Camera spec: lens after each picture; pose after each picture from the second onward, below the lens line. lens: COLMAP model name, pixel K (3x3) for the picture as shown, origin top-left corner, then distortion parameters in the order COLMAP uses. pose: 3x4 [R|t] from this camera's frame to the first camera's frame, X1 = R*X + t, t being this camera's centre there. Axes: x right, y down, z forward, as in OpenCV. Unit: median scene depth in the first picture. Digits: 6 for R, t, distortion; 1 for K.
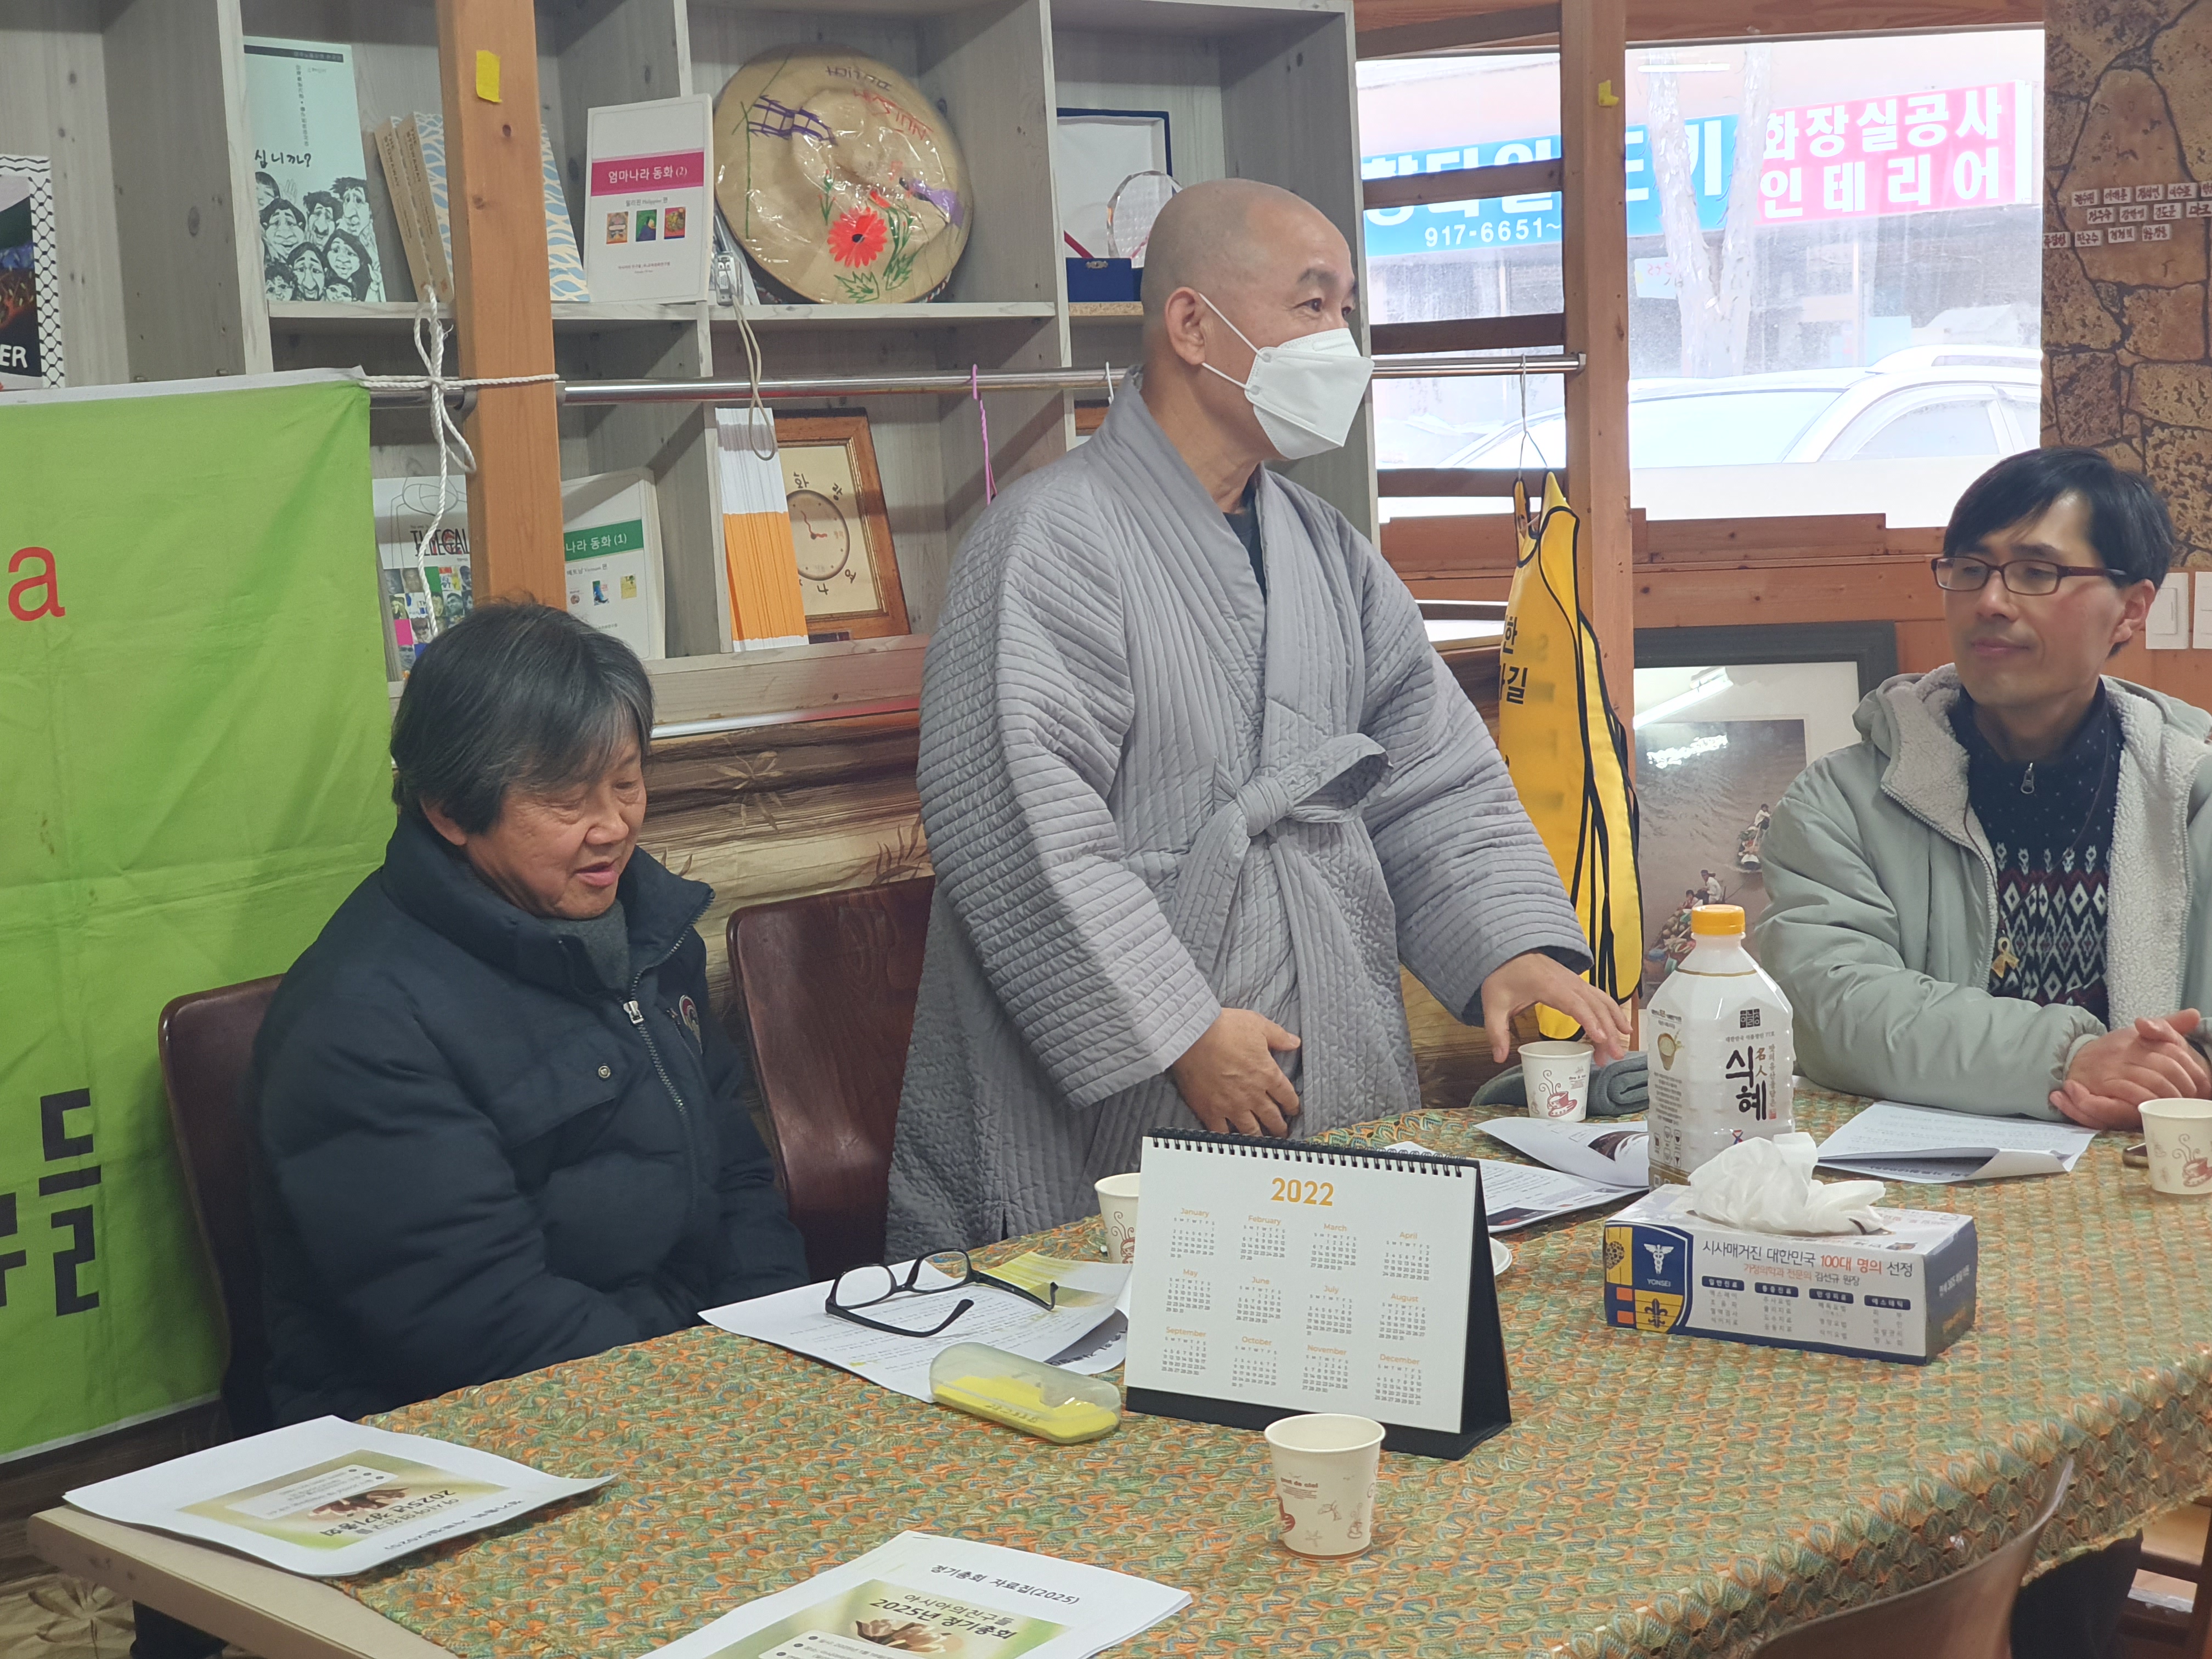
lens RADIAL K [[3341.1, 0, 1097.7], [0, 3341.1, 758.3], [0, 0, 1]] dist [0.228685, -0.852288]
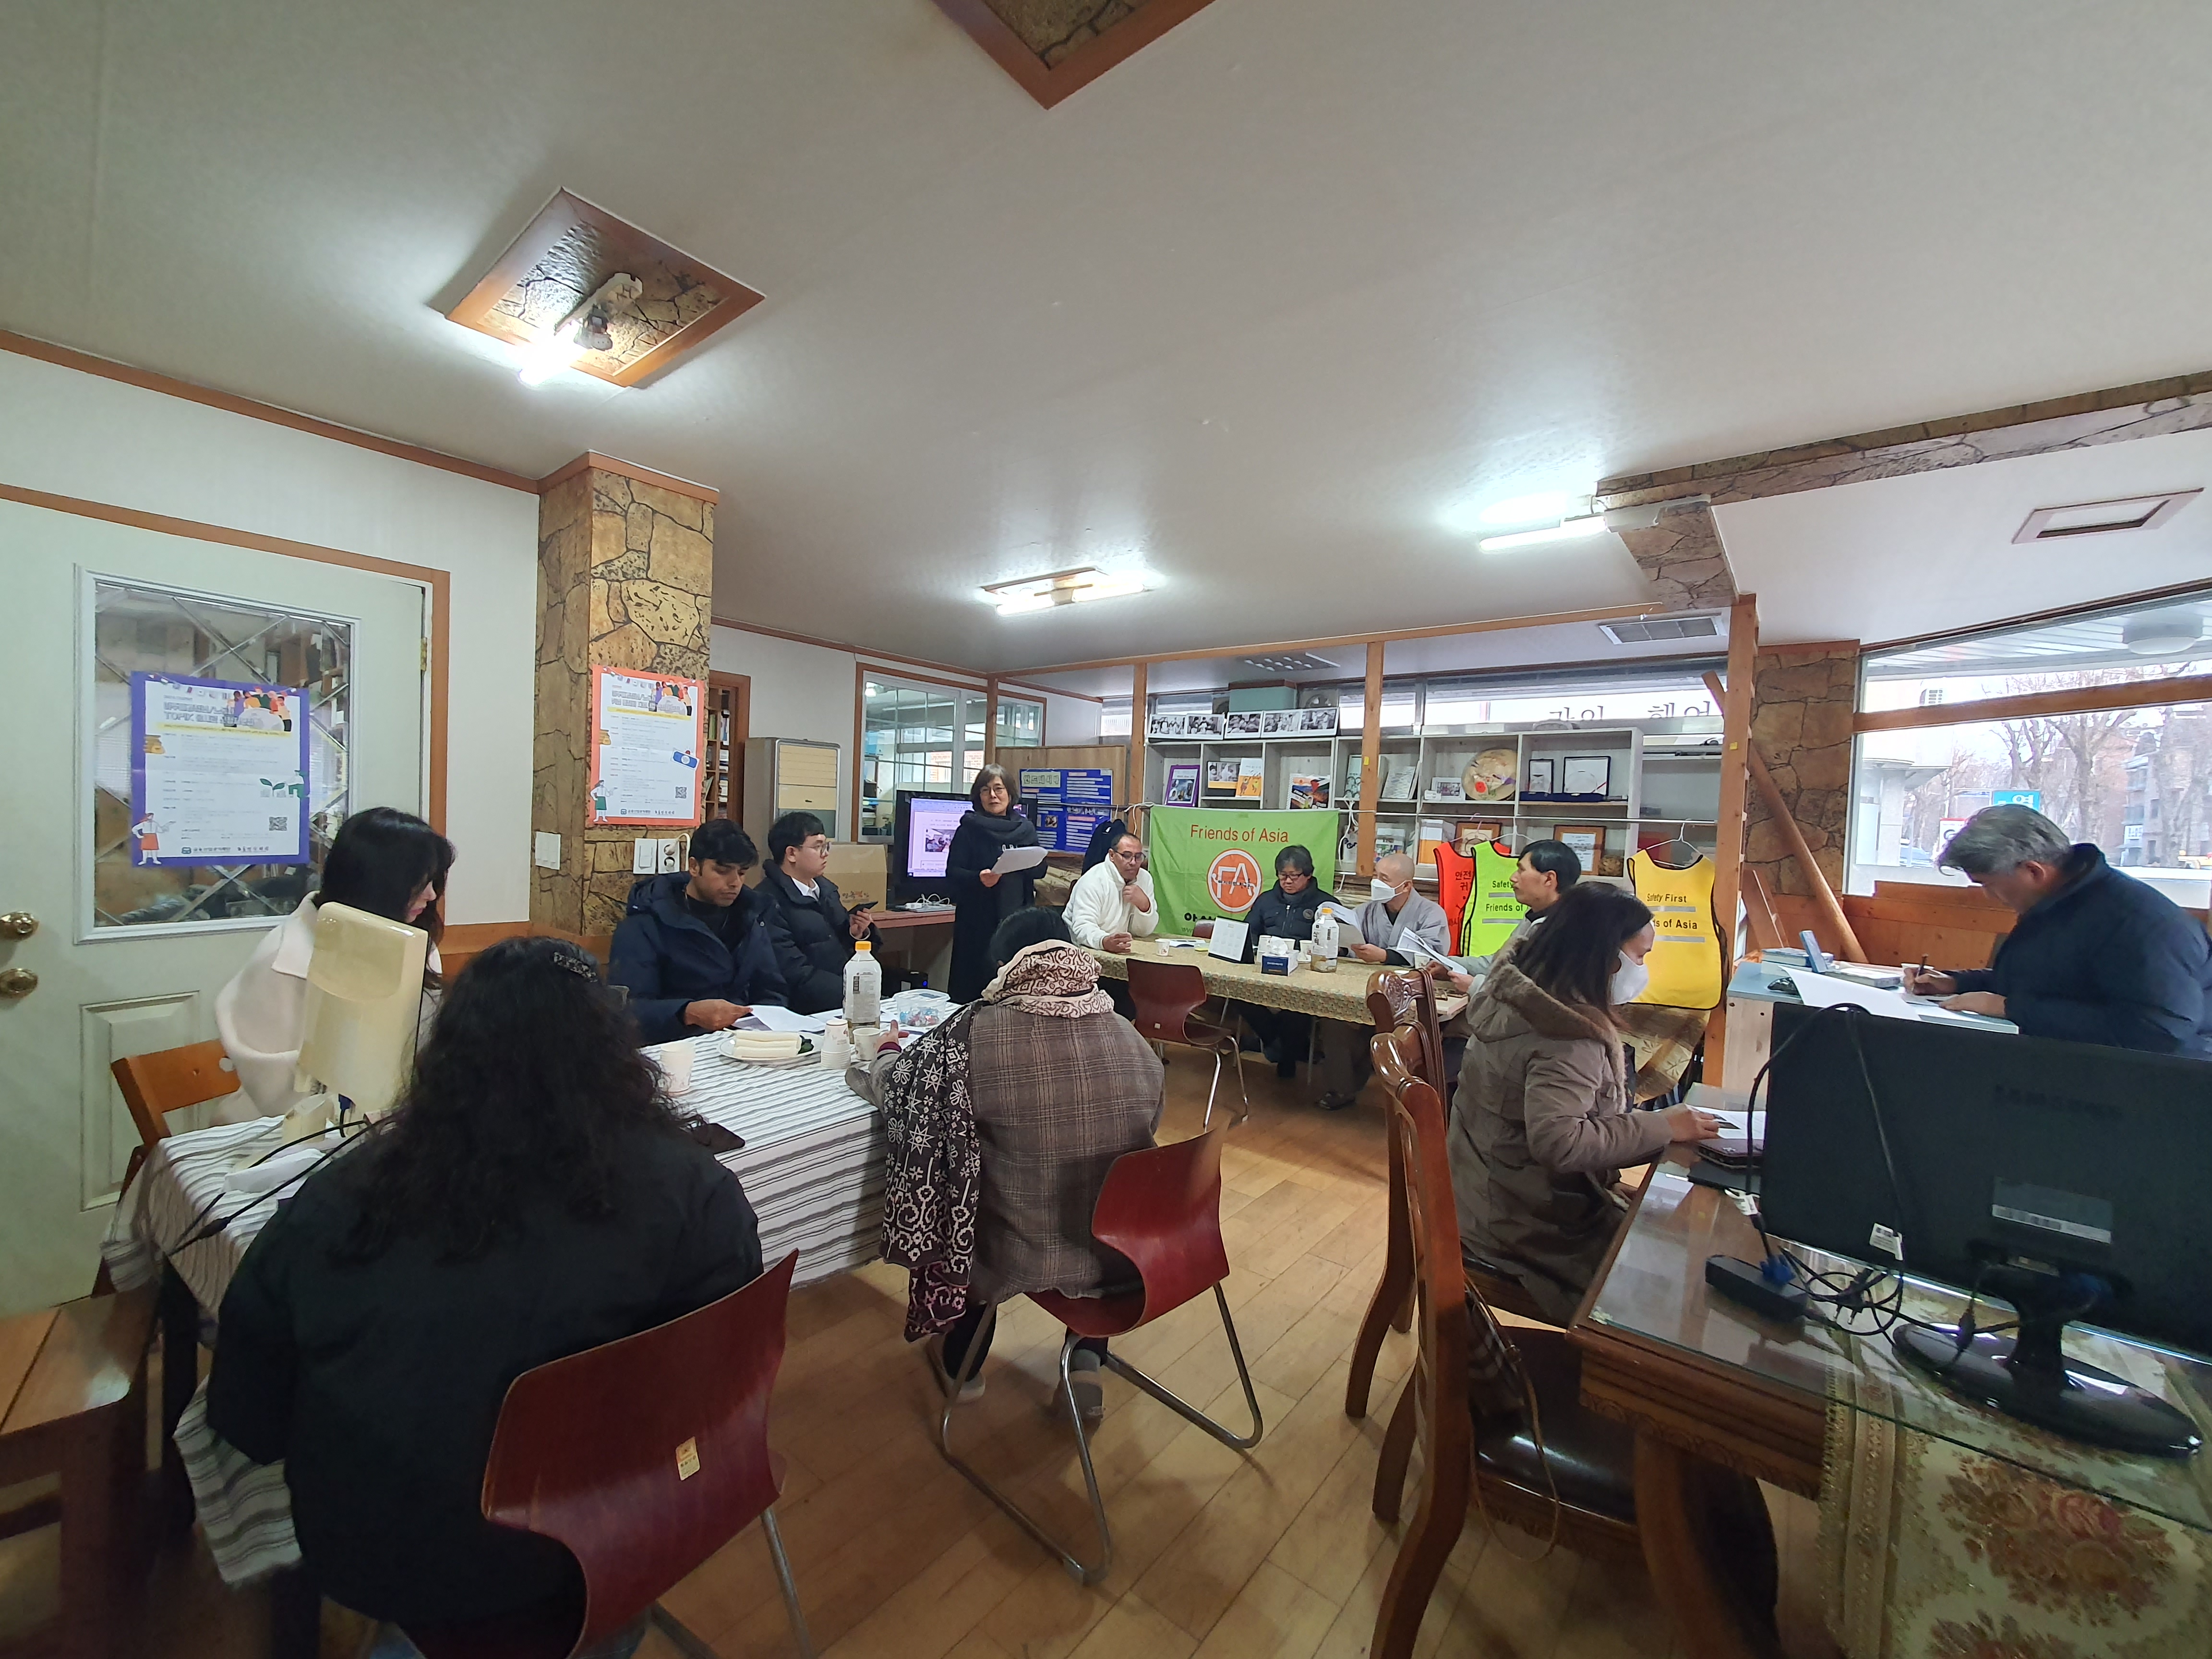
lens RADIAL K [[884.6, 0, 1076.8], [0, 884.6, 841.8], [0, 0, 1]] dist [-0.000034, -0.000040]
pose [[0.137915, 0.066963, -0.988178, 1.279047], [-0.147872, 0.987922, 0.046308, -0.056732], [0.979343, 0.139738, 0.146152, 0.288199]]
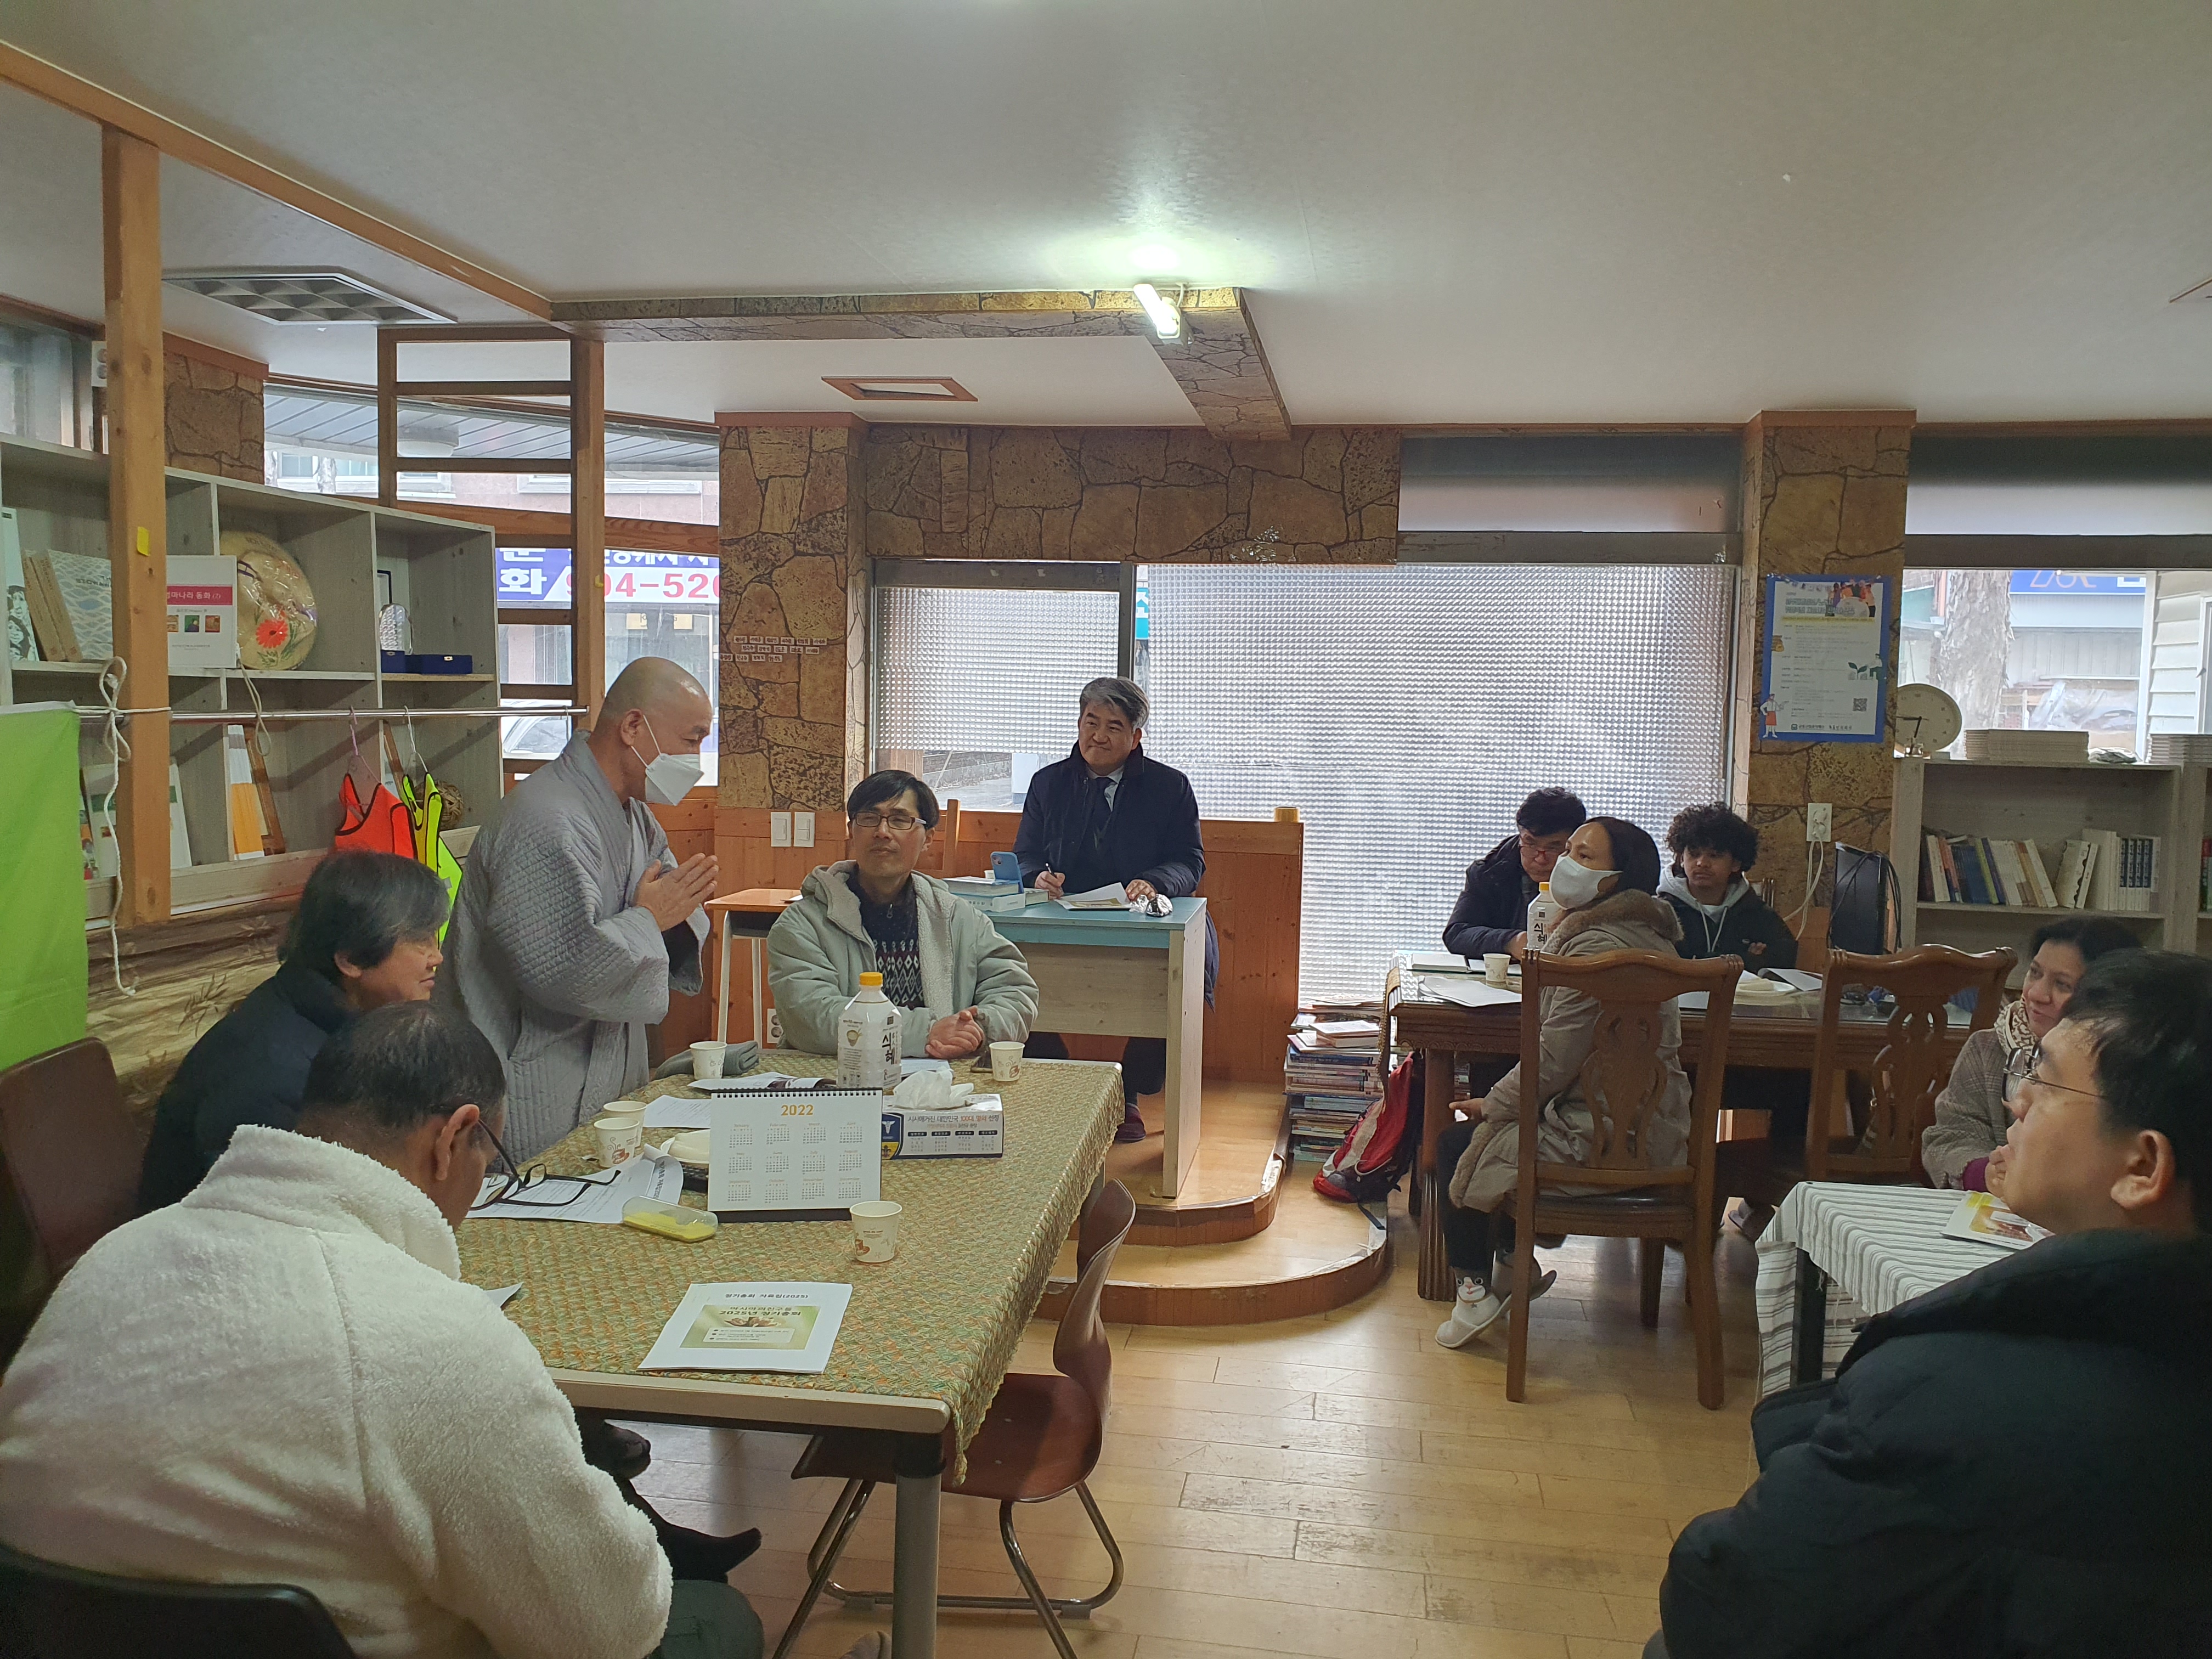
lens RADIAL K [[1718.9, 0, 1104.2], [0, 1718.9, 808.5], [0, 0, 1]] dist [0.150334, -0.368608]
pose [[0.790148, 0.010437, 0.612827, -0.337865], [0.016061, 0.999159, -0.037725, -0.017596], [-0.612705, 0.039651, 0.789316, -0.031082]]
